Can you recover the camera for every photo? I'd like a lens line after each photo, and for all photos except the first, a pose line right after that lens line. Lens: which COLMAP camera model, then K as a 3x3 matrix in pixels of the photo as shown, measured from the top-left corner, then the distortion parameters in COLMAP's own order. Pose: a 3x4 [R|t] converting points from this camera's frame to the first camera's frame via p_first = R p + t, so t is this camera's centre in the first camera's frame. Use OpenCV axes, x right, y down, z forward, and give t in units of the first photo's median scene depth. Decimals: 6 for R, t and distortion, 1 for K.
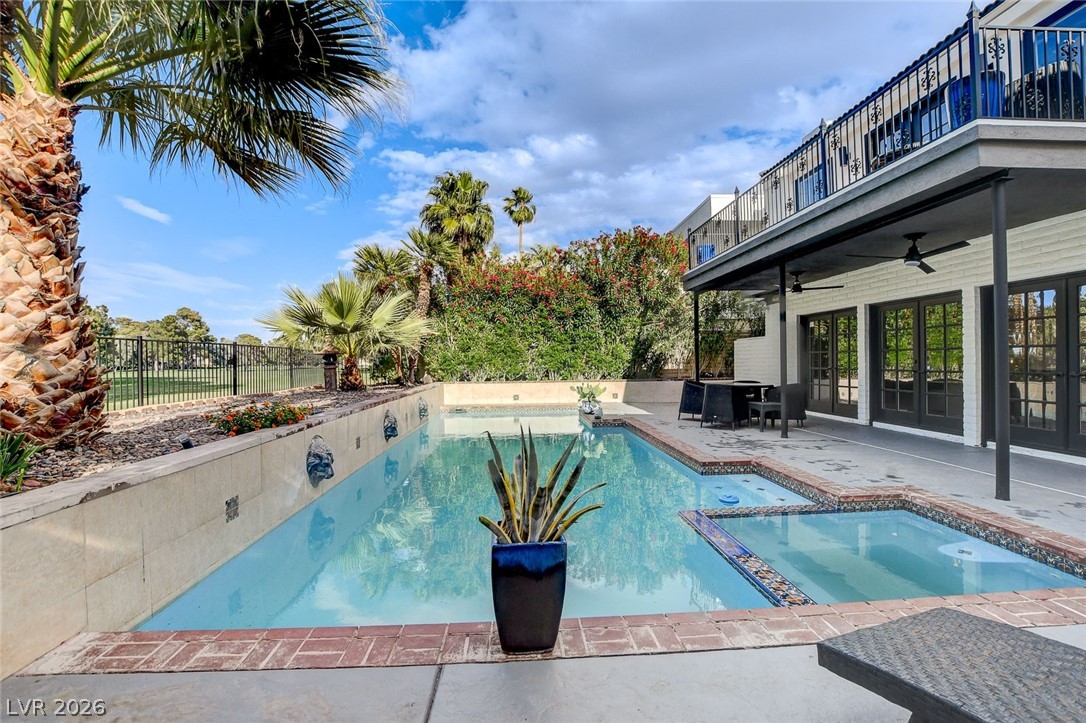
lens RADIAL K [[495.9, 0, 542.2], [0, 495.9, 362.3], [0, 0, 1]] dist [-0.038307, 0.005021]
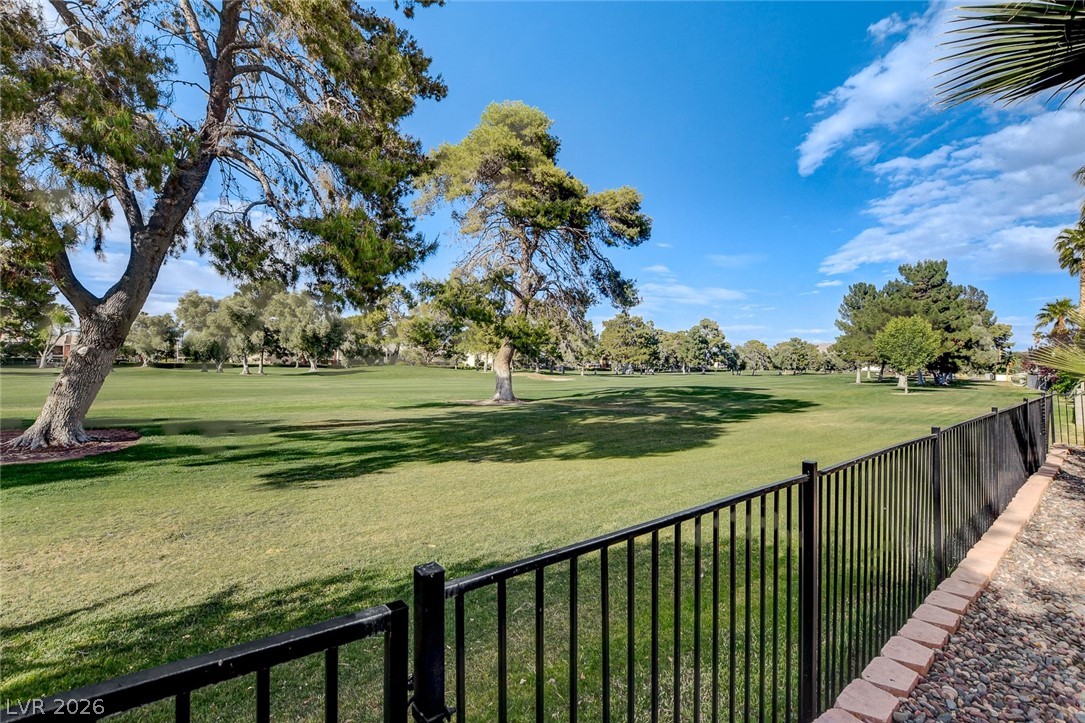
lens RADIAL K [[495.4, 0, 545.5], [0, 495.4, 361.8], [0, 0, 1]] dist [-0.038307, 0.005021]
pose [[0.590608, 0.005741, -0.806938, -2.094766], [-0.014421, 0.999890, -0.003441, -0.302579], [0.806830, 0.013669, 0.590626, -0.009574]]
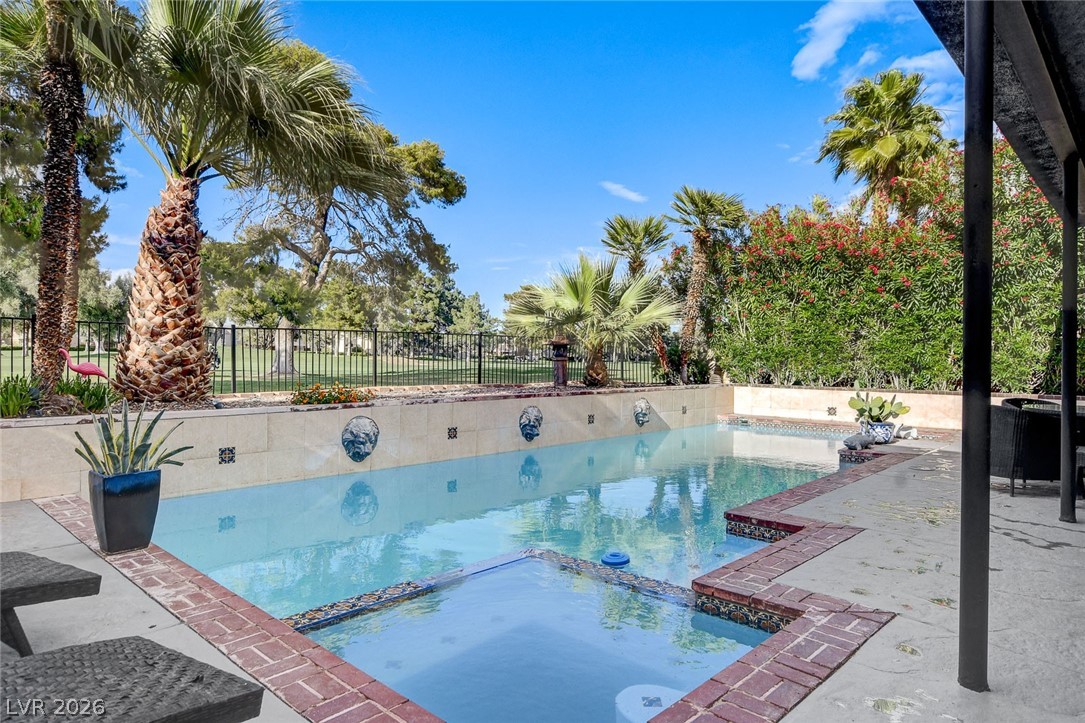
lens RADIAL K [[662.9, 0, 549.6], [0, 662.9, 358.8], [0, 0, 1]] dist [-0.028180, 0.005540]
pose [[0.690542, 0.018027, -0.723067, 1.387204], [-0.018247, 0.999805, 0.007500, -0.002835], [0.723062, 0.008014, 0.690737, 0.385361]]
